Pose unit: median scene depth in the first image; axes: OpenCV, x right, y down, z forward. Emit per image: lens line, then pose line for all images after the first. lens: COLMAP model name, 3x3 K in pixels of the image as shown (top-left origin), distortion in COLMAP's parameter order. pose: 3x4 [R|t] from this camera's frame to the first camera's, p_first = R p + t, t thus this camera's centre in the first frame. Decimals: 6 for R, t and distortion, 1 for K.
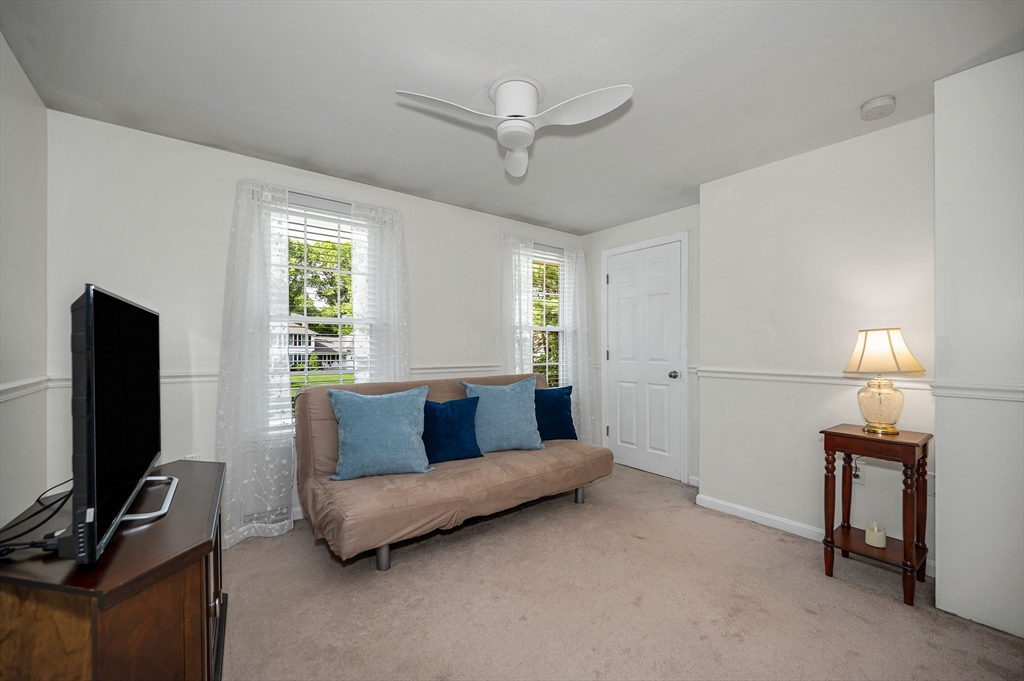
lens RADIAL K [[422.3, 0, 513.6], [0, 422.3, 342.7], [0, 0, 1]] dist [-0.003073, -0.000201]
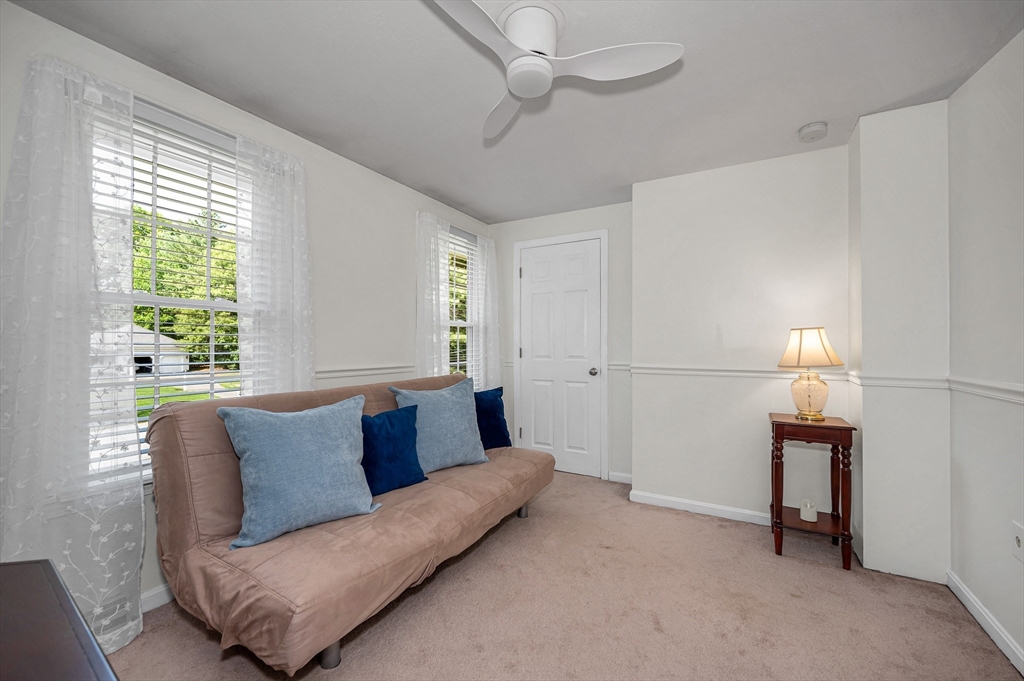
lens RADIAL K [[422.3, 0, 510.8], [0, 422.3, 339.7], [0, 0, 1]] dist [-0.003073, -0.000201]
pose [[0.927151, 0.004898, 0.374655, -0.255319], [-0.003746, 0.999986, -0.003802, 0.006116], [-0.374669, 0.002122, 0.927156, 0.214984]]
